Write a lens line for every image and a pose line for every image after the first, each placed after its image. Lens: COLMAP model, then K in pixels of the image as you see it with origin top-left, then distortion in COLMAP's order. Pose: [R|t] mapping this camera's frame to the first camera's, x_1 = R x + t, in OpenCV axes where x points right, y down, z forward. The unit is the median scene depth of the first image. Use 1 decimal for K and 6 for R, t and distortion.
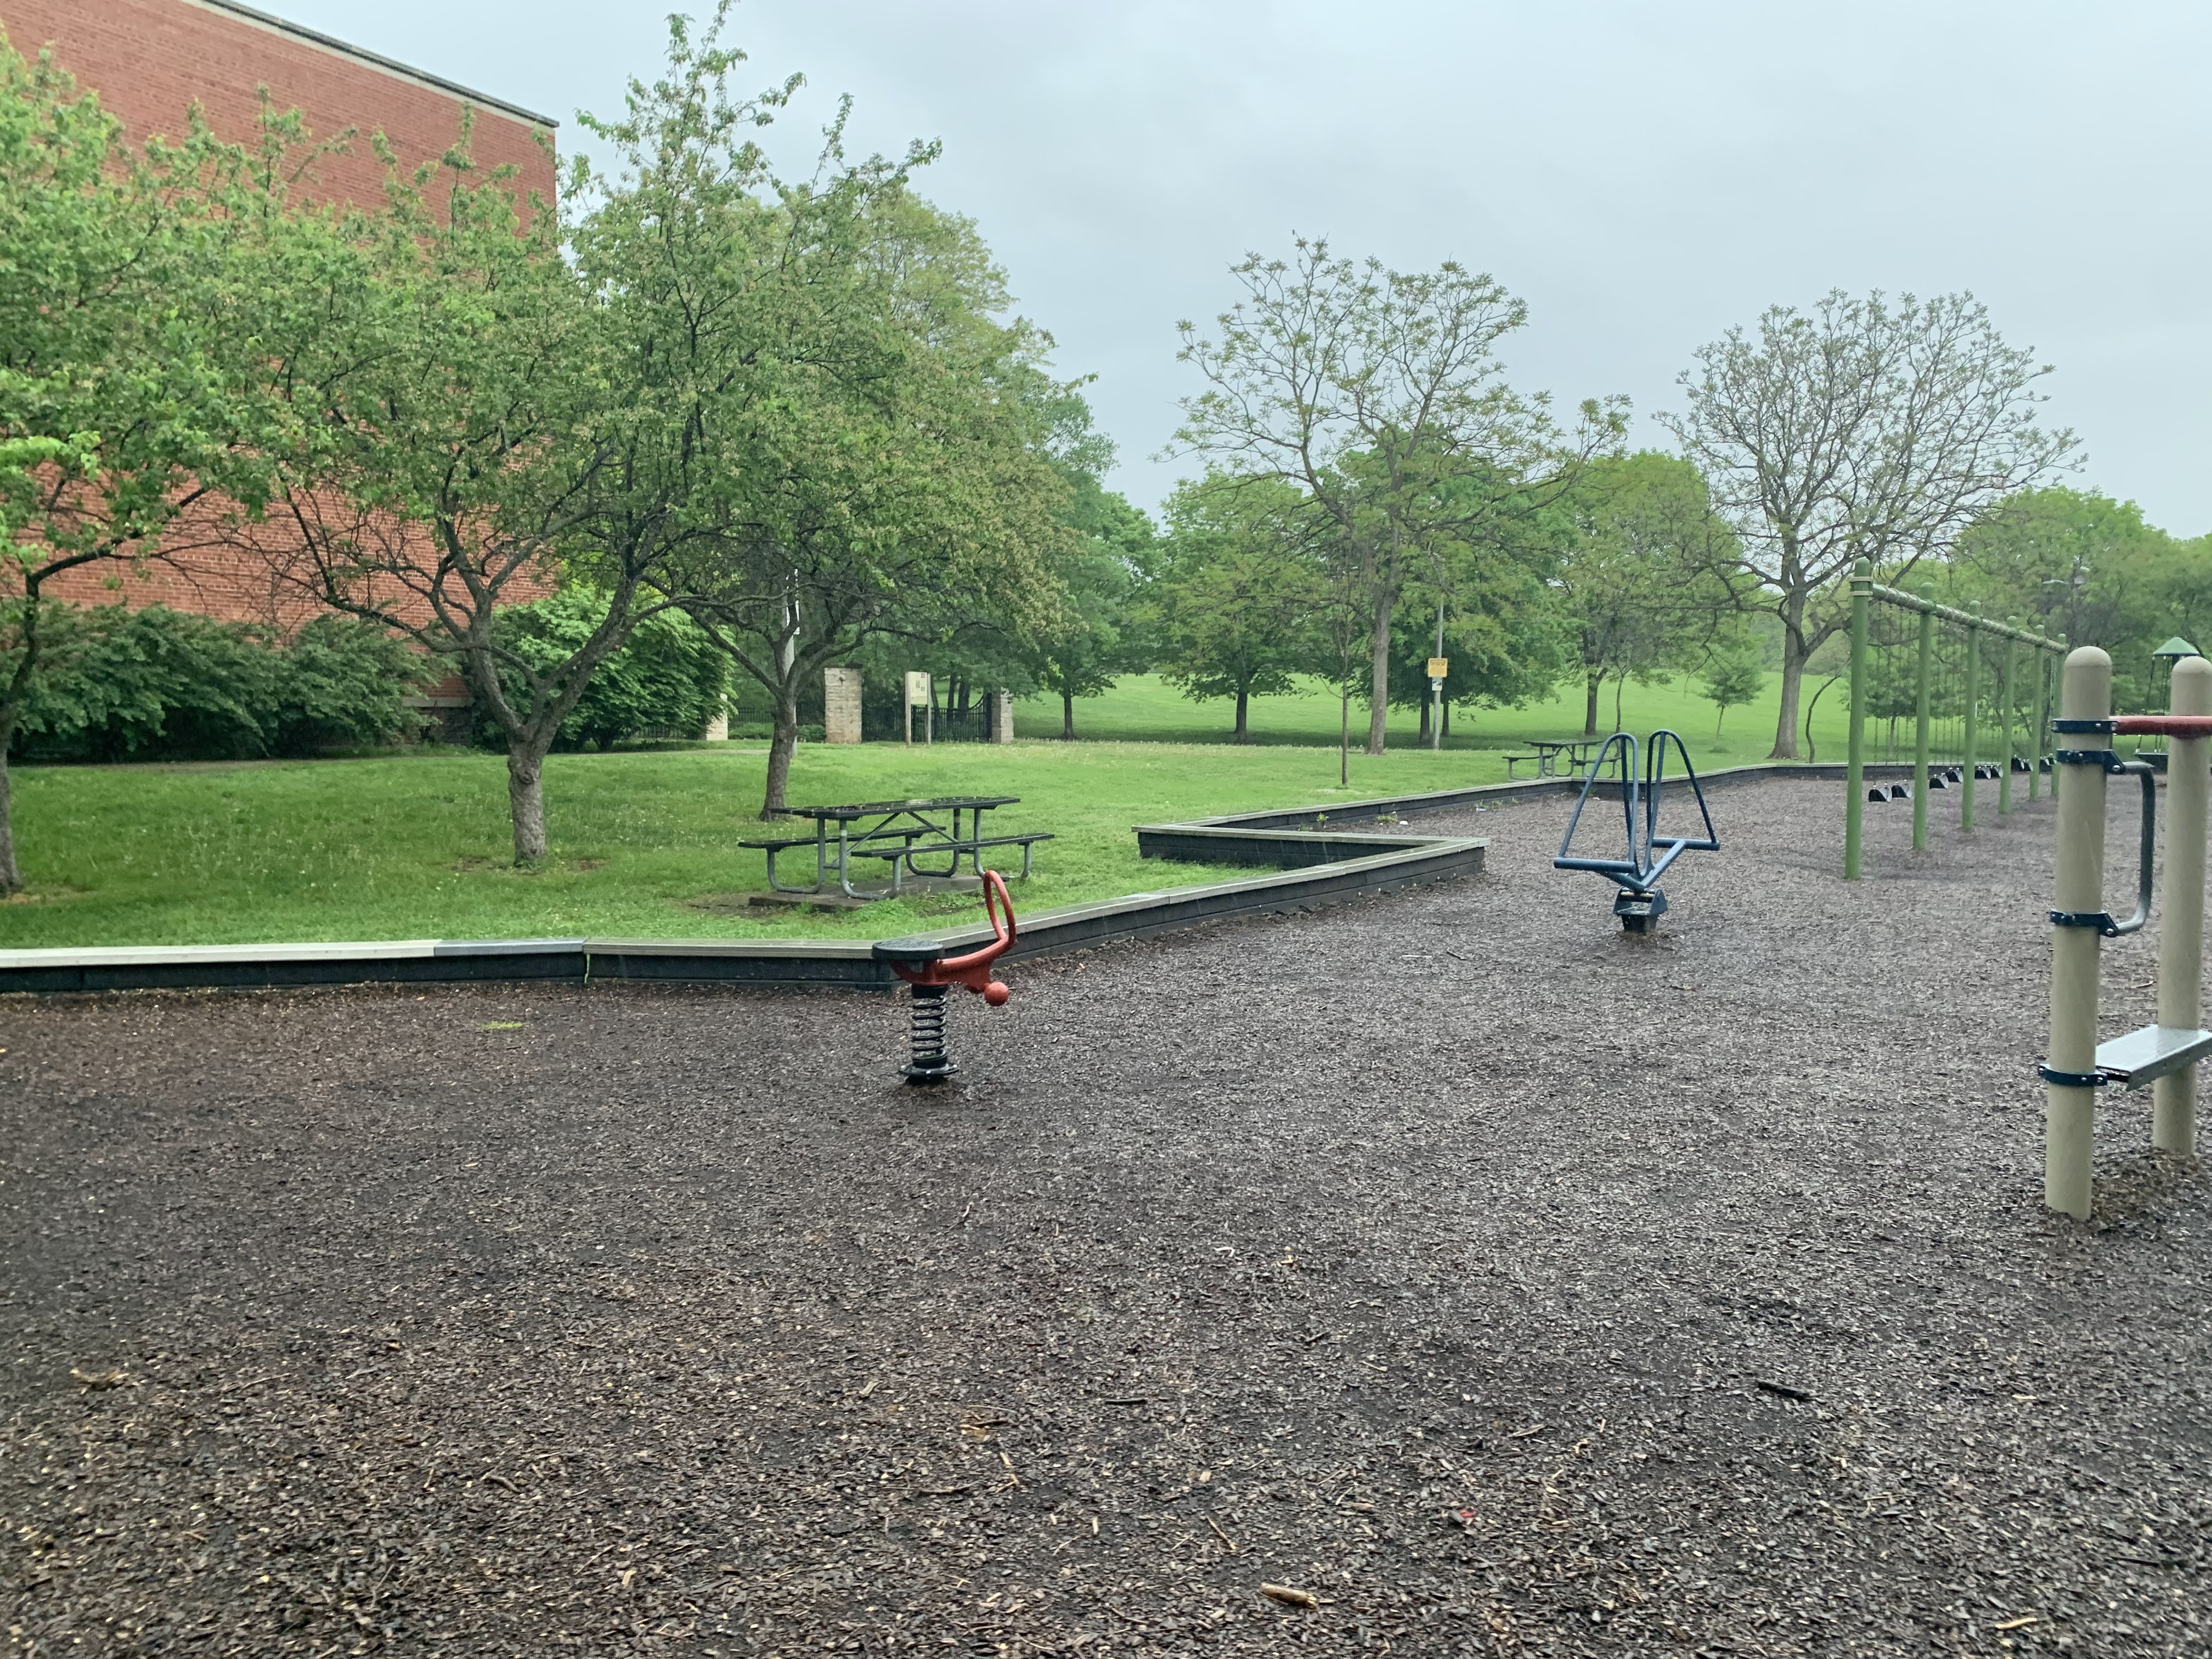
lens RADIAL K [[1670.9, 0, 1144.0], [0, 1670.9, 796.6], [0, 0, 1]] dist [0.041916, -0.045987]
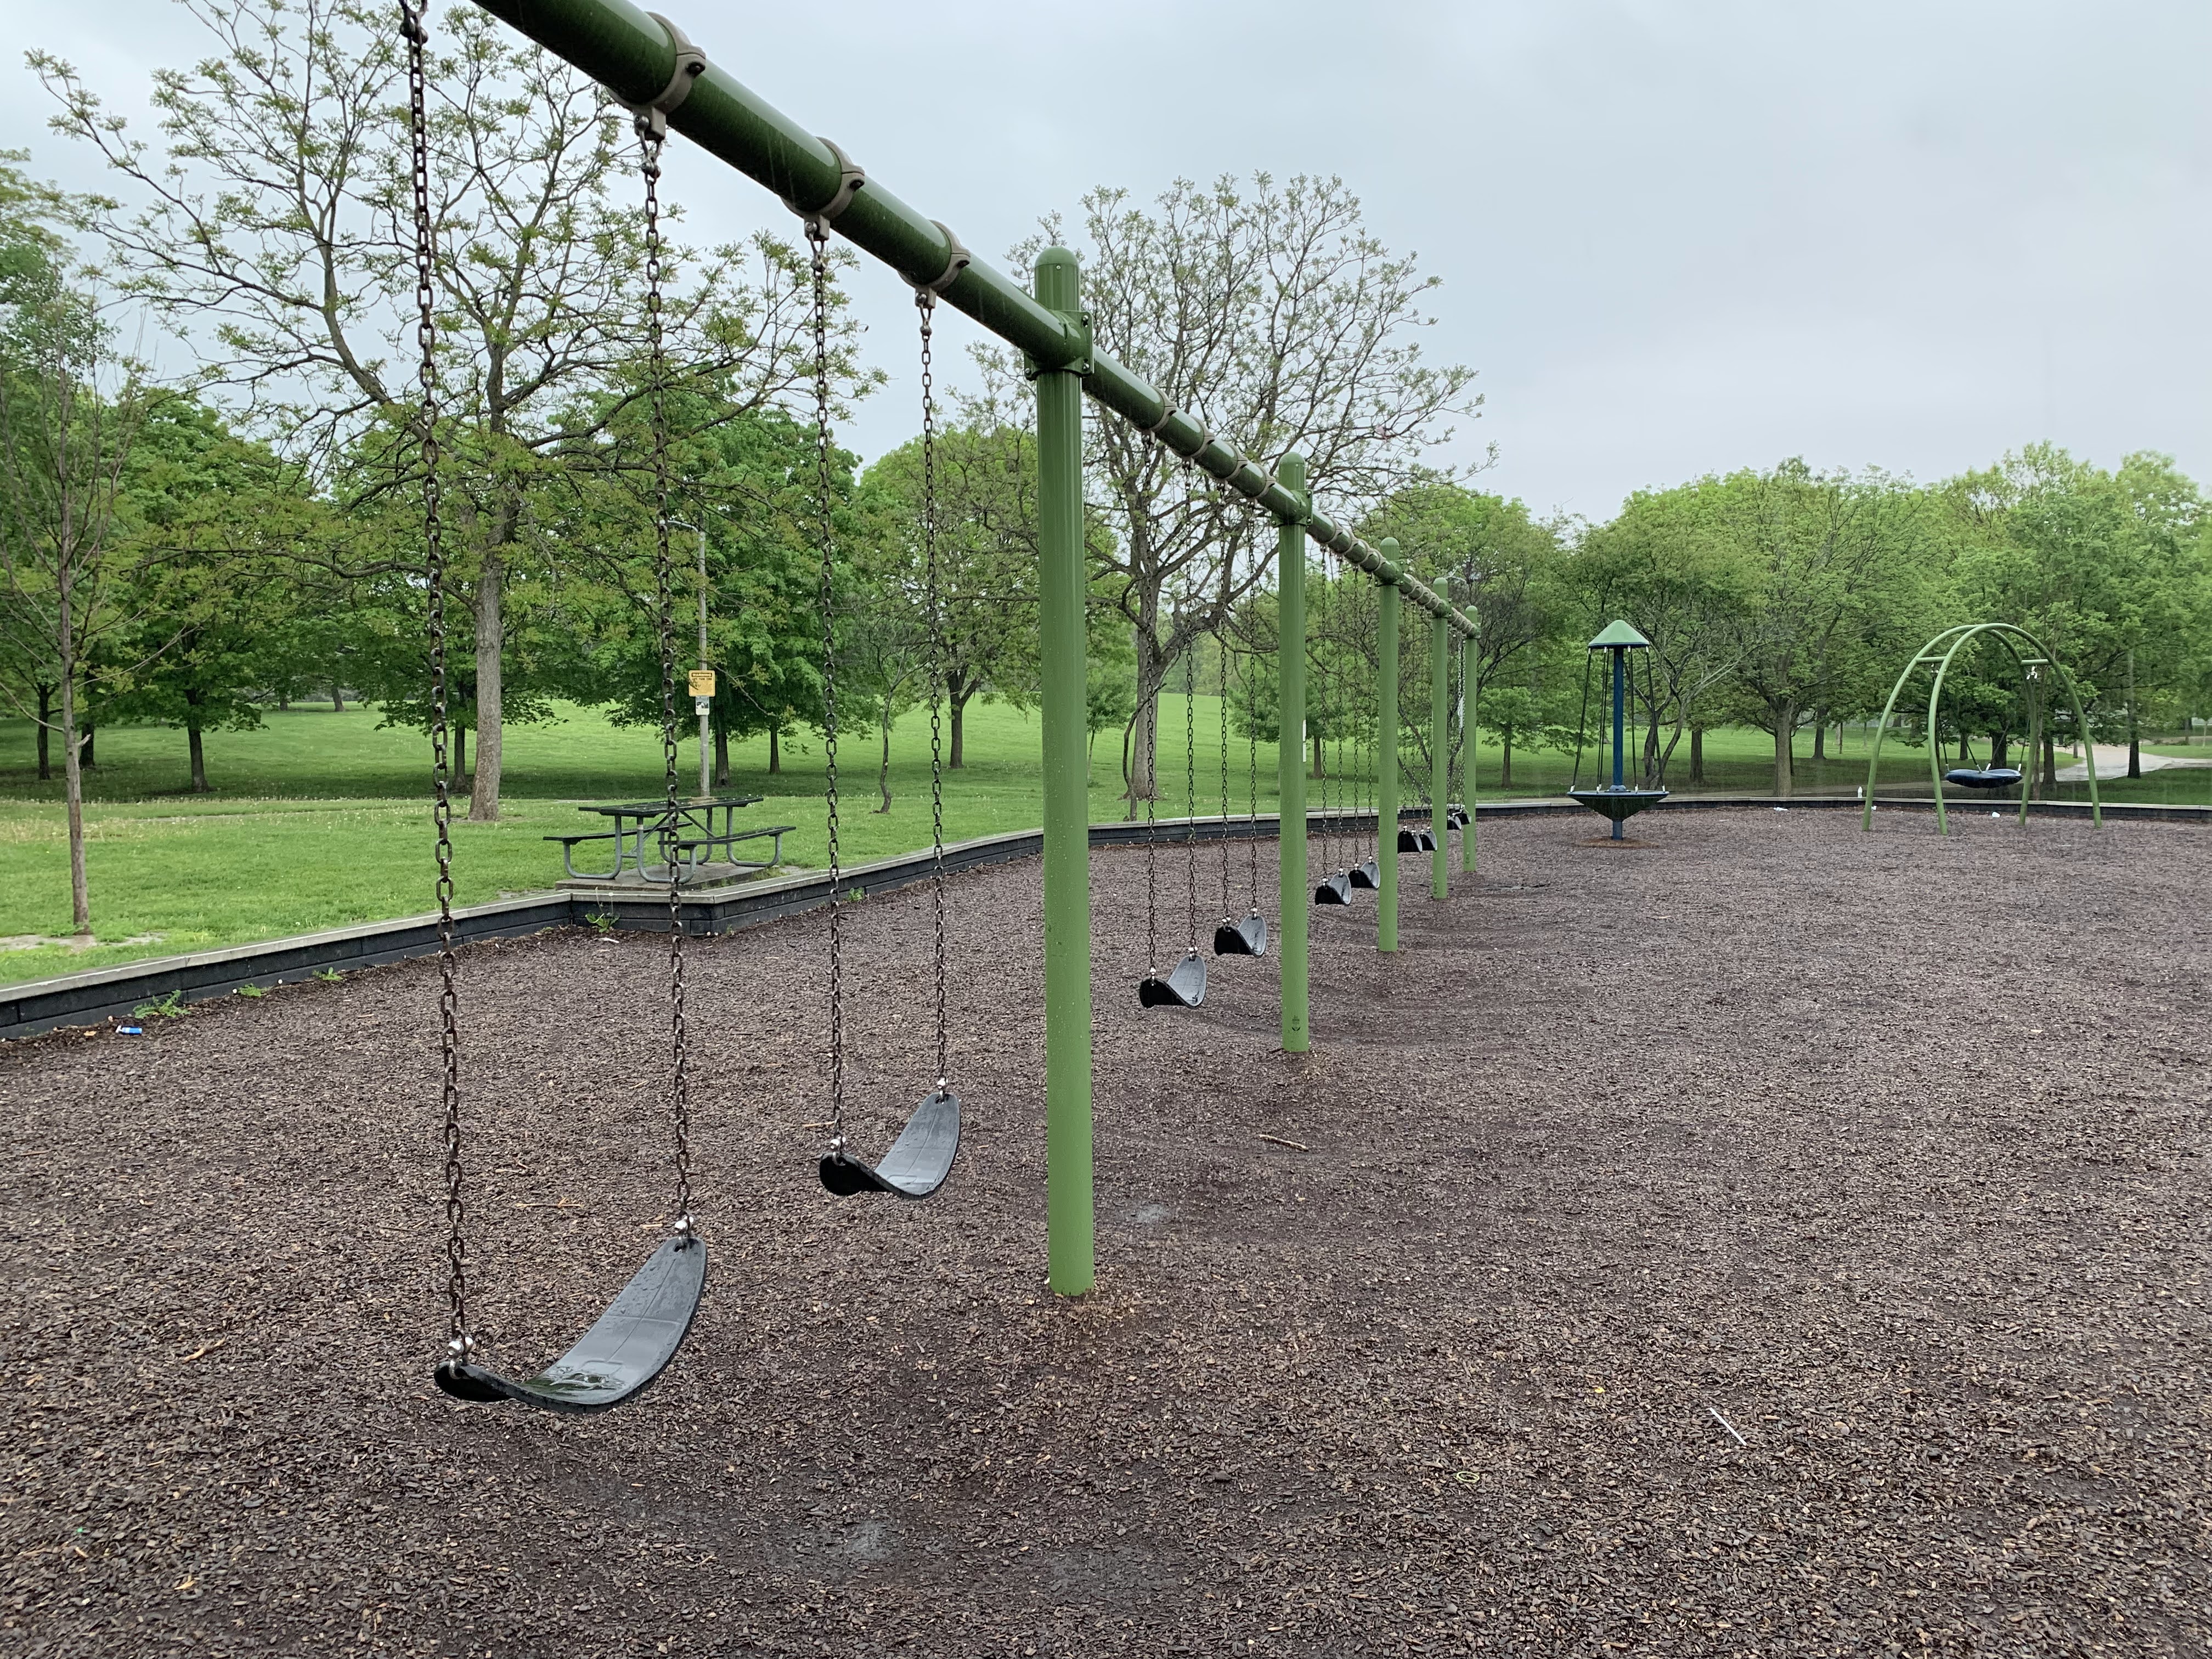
lens RADIAL K [[1670.9, 0, 1117.7], [0, 1670.9, 841.4], [0, 0, 1]] dist [0.041916, -0.045987]
pose [[0.954246, -0.034916, 0.296977, 0.142697], [0.031903, 0.999379, 0.014988, -0.014753], [-0.297316, -0.004828, 0.954767, 0.273013]]
